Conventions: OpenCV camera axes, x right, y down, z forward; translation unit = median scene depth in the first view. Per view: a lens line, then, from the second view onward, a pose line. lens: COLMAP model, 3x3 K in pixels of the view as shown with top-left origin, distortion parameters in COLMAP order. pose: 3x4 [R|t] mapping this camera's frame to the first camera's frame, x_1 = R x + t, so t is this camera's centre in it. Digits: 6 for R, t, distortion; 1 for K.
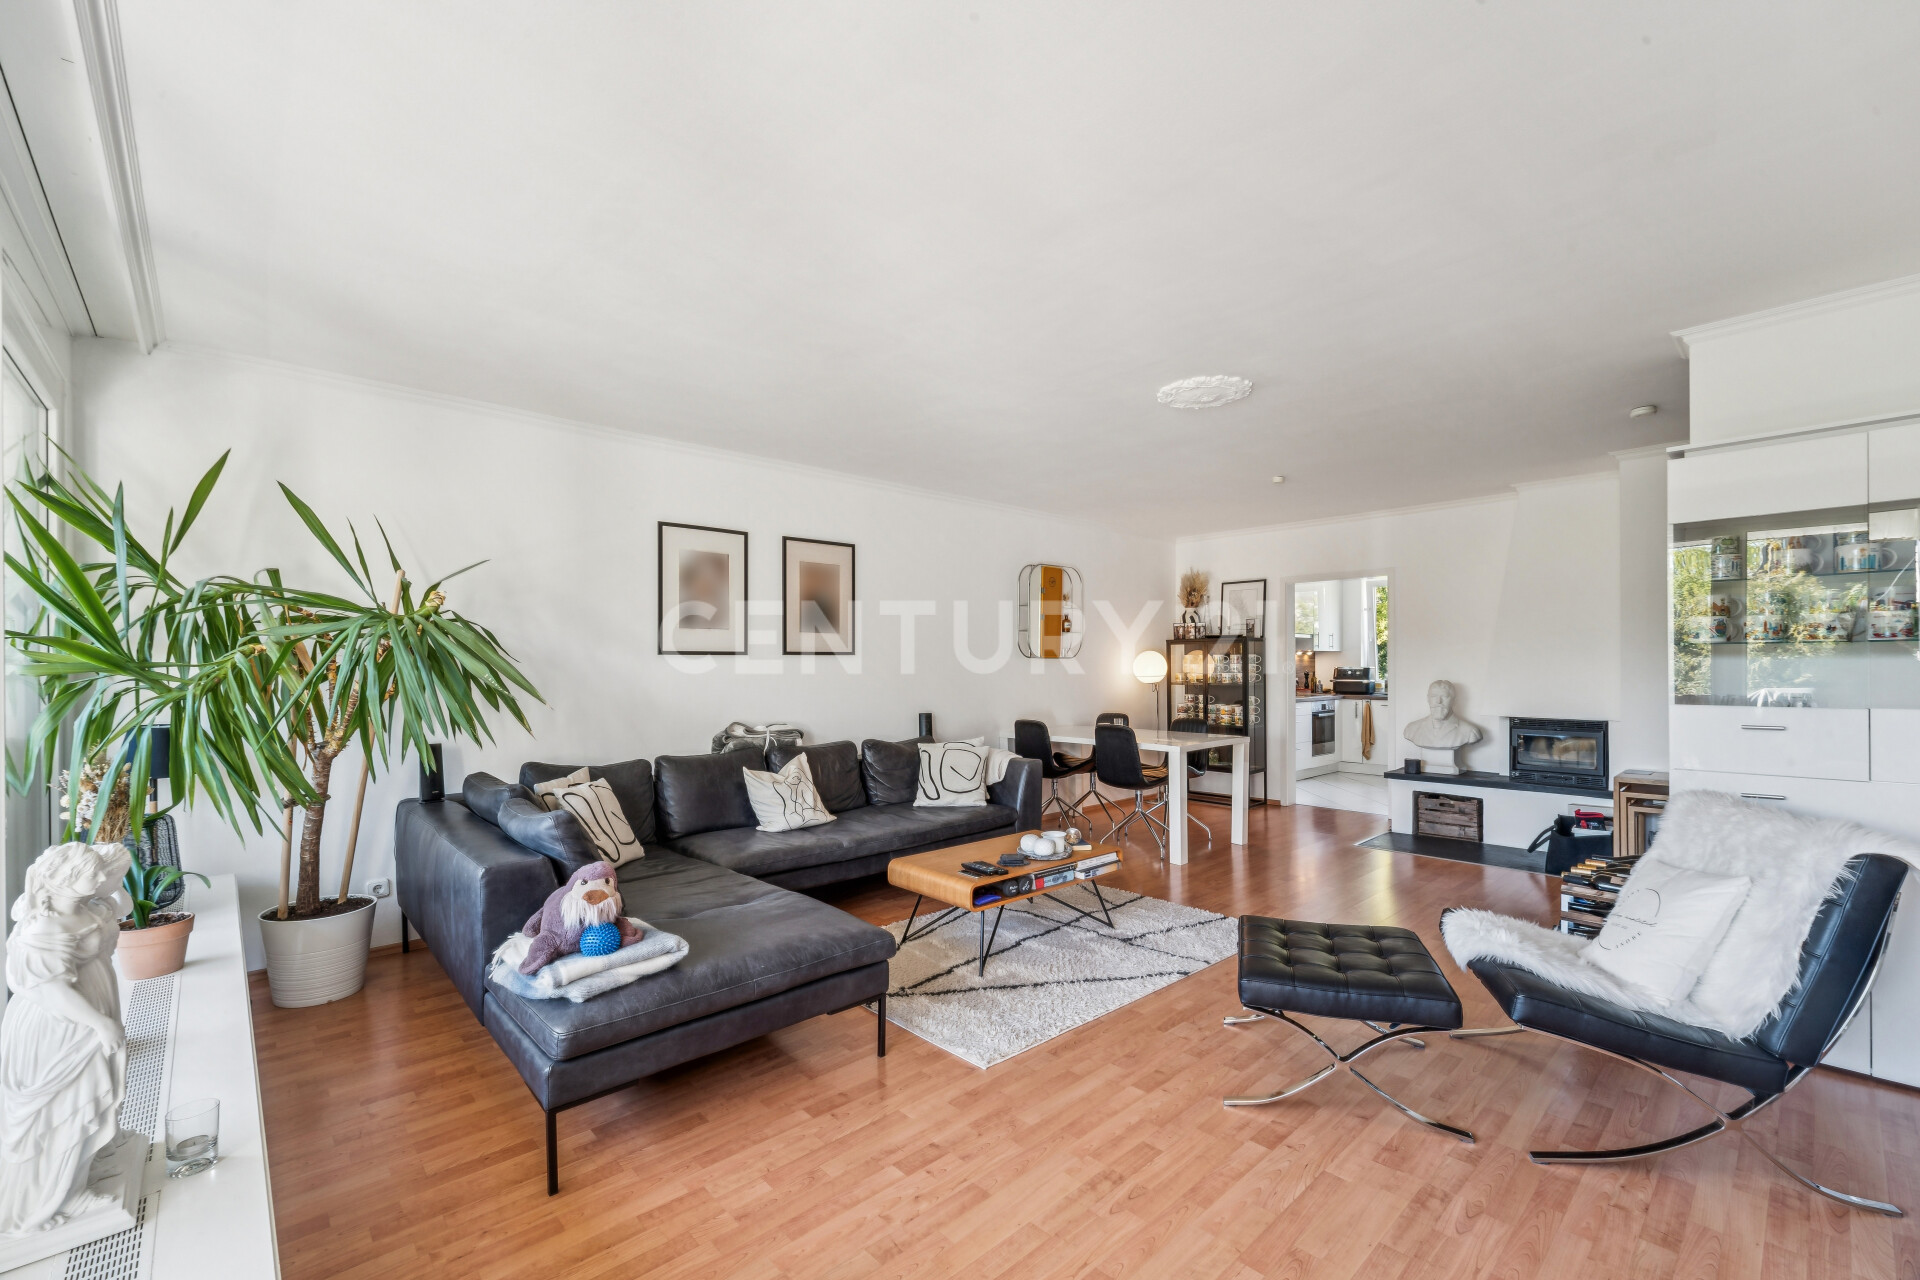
lens RADIAL K [[803.8, 0, 954.0], [0, 803.8, 652.9], [0, 0, 1]] dist [-0.000120, -0.000051]
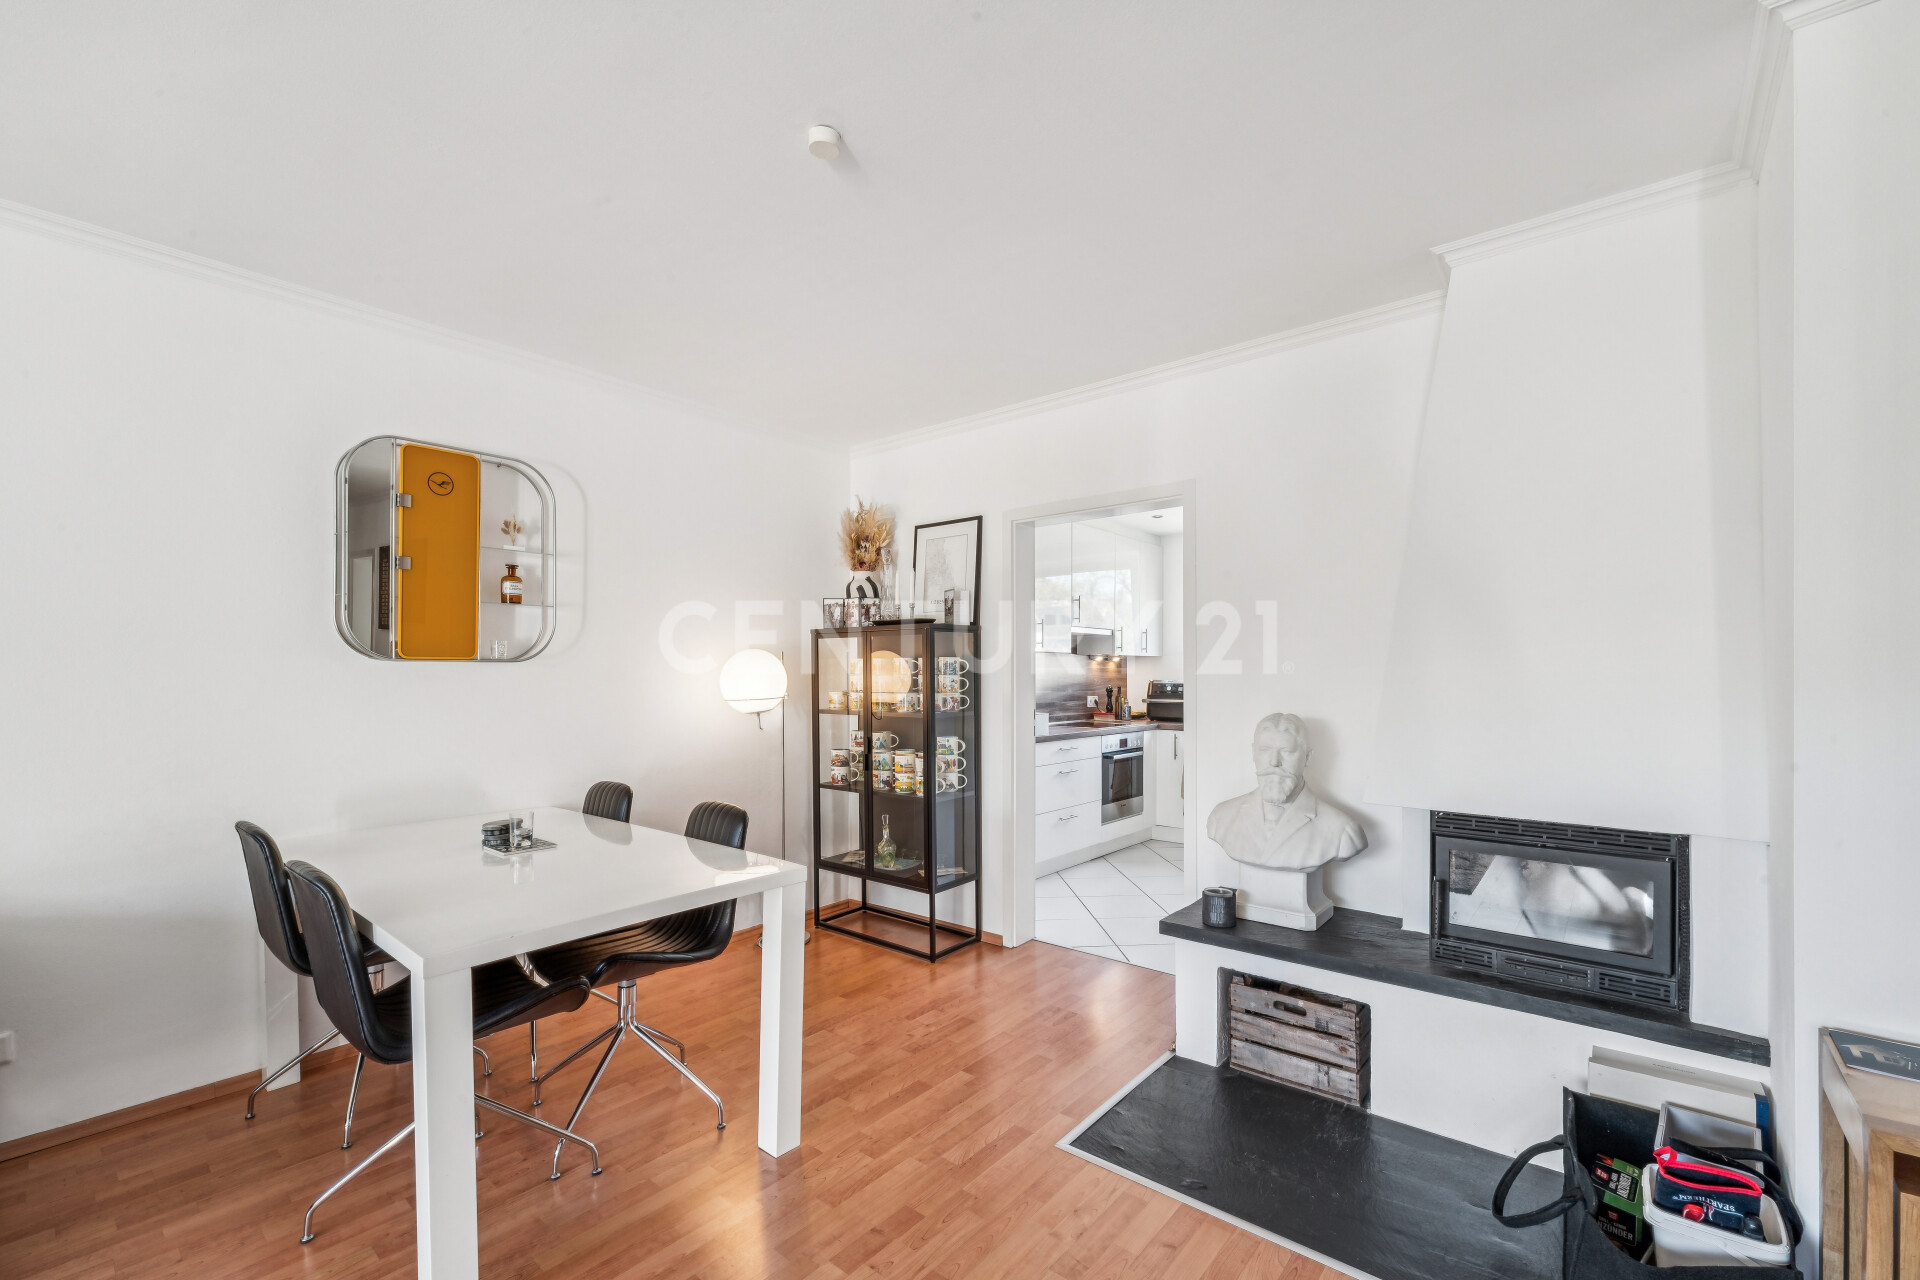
lens RADIAL K [[803.8, 0, 959.7], [0, 803.8, 659.6], [0, 0, 1]] dist [-0.000120, -0.000051]
pose [[0.991418, 0.004525, 0.130654, 0.321181], [-0.003893, 0.999979, -0.005092, 0.006134], [-0.130674, 0.004539, 0.991415, 0.502759]]
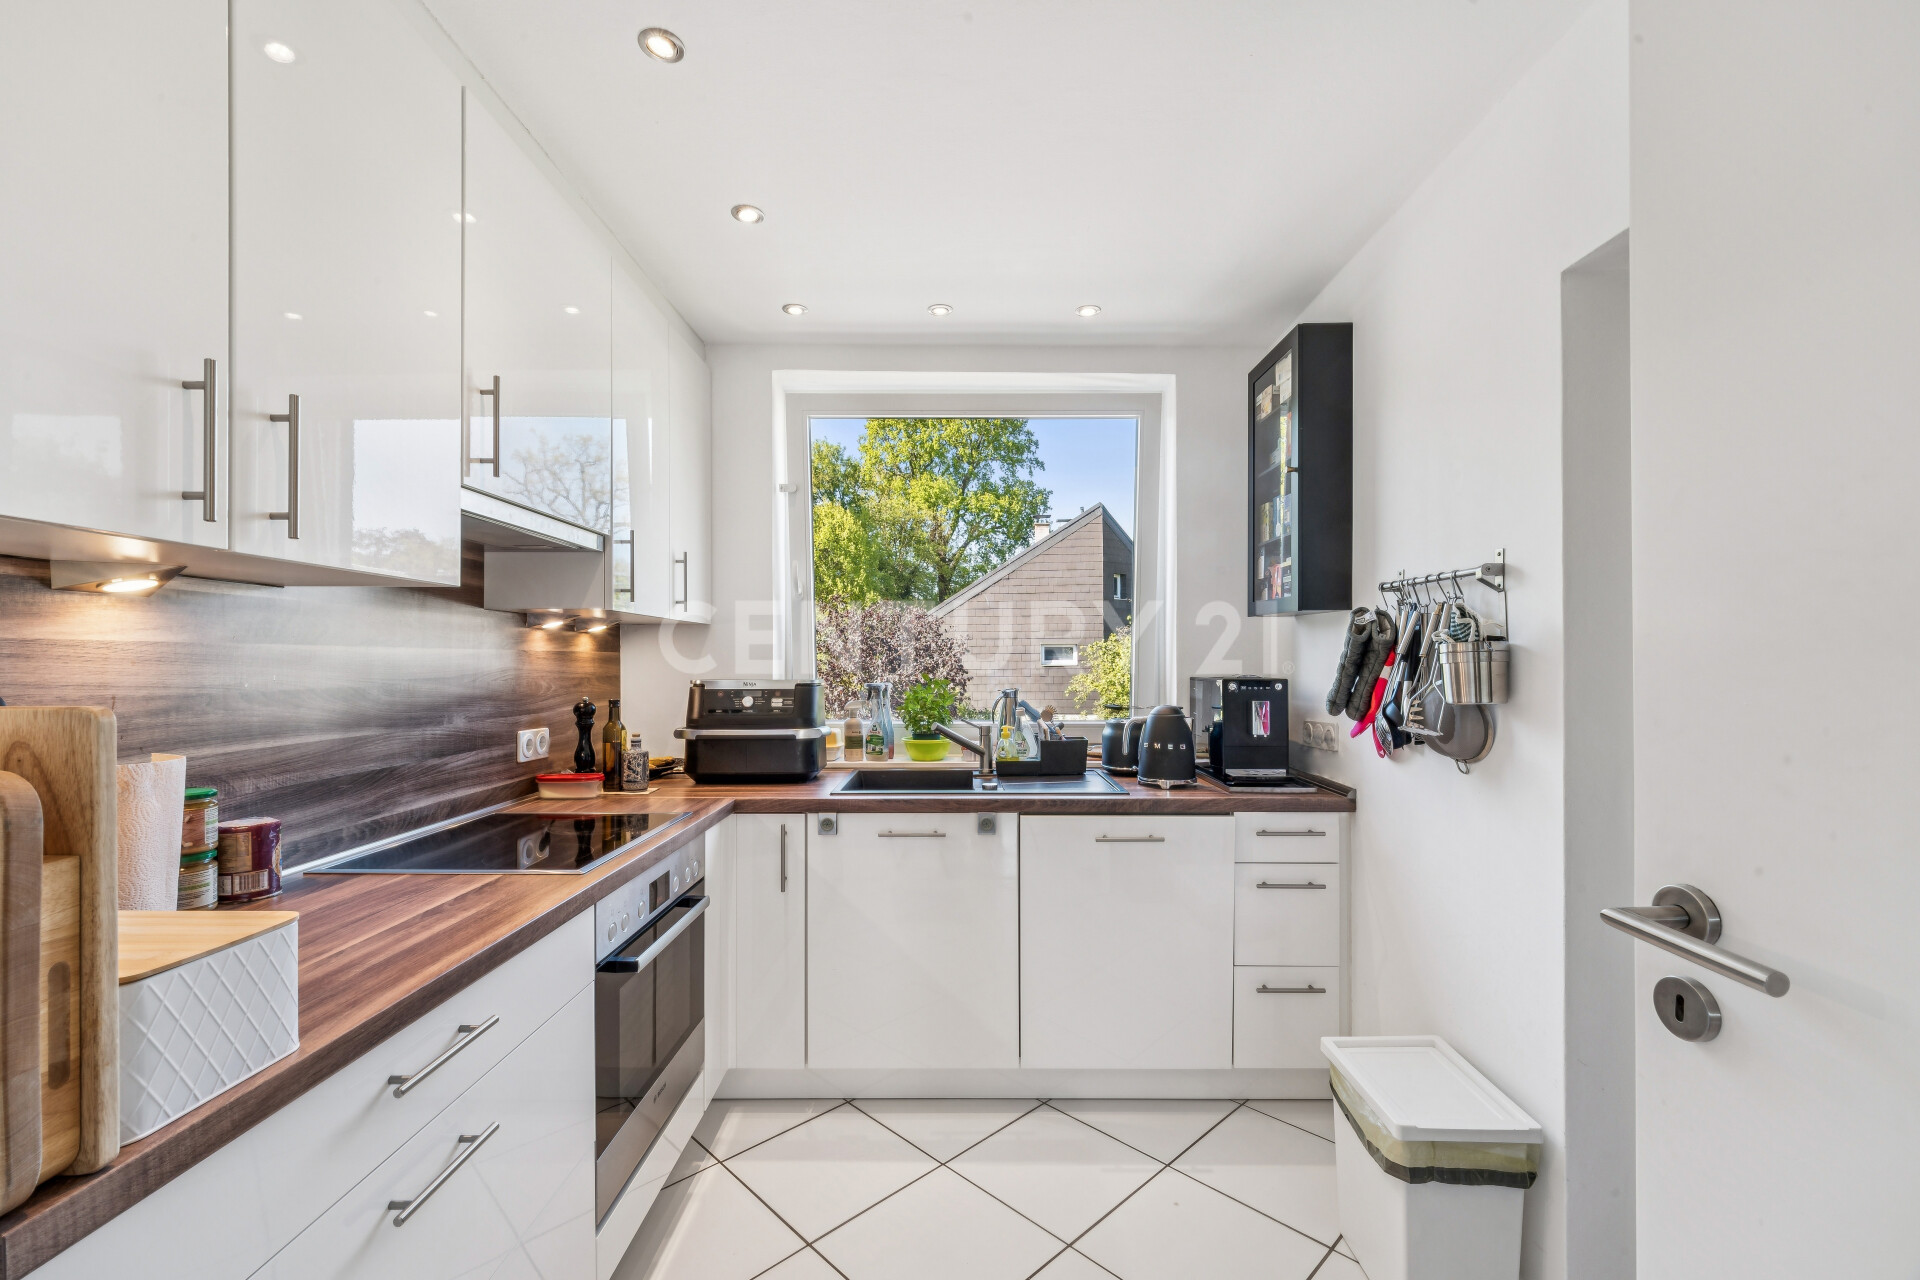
lens RADIAL K [[803.8, 0, 955.8], [0, 803.8, 654.5], [0, 0, 1]] dist [-0.000120, -0.000051]
pose [[0.687488, 0.001427, 0.726194, 0.474132], [-0.005576, 0.999979, 0.003314, 0.010443], [-0.726174, -0.006327, 0.687481, 1.048986]]
